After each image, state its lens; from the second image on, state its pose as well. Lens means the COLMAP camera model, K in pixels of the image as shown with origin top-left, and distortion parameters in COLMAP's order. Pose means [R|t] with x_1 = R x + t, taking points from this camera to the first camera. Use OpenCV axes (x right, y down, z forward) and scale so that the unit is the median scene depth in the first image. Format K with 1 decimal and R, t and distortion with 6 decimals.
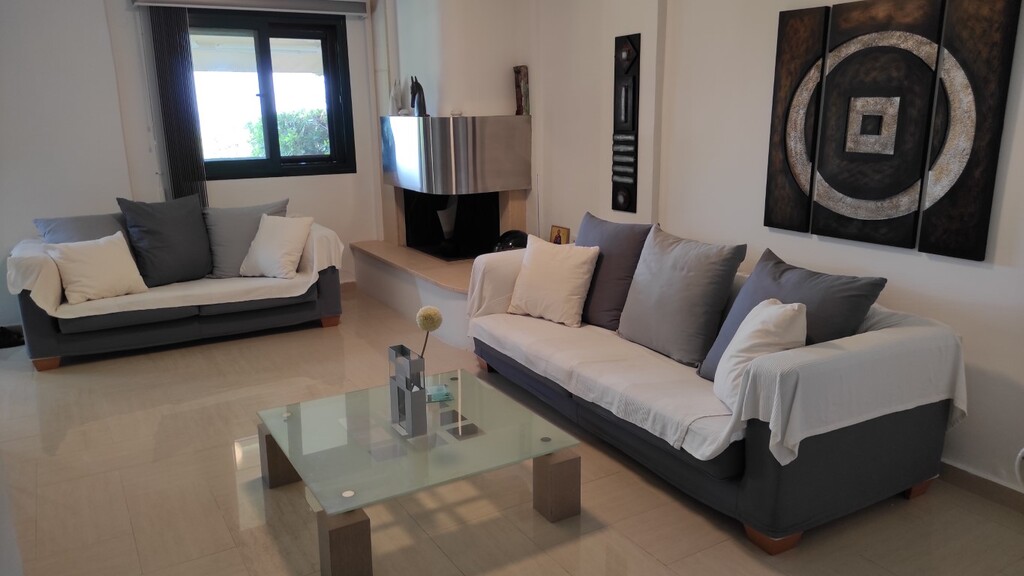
lens RADIAL K [[756.6, 0, 512.2], [0, 756.6, 289.2], [0, 0, 1]] dist [0.061830, -0.061445]
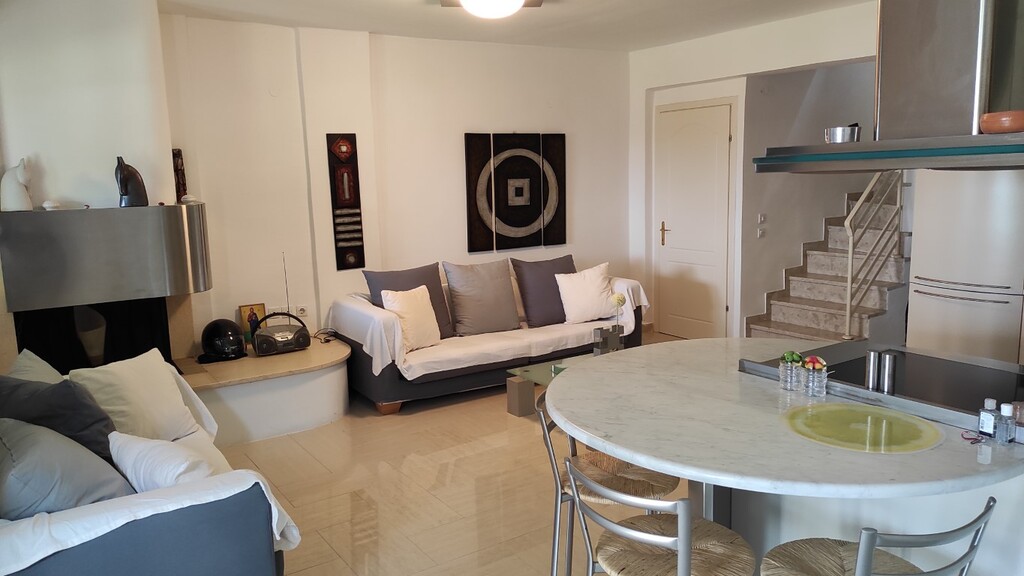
lens RADIAL K [[756.6, 0, 512.5], [0, 756.6, 285.5], [0, 0, 1]] dist [0.061830, -0.061445]
pose [[-0.052795, -0.139027, 0.988880, -1.617486], [0.258840, 0.954512, 0.148014, -0.280873], [-0.964476, 0.263776, -0.014408, 1.112681]]
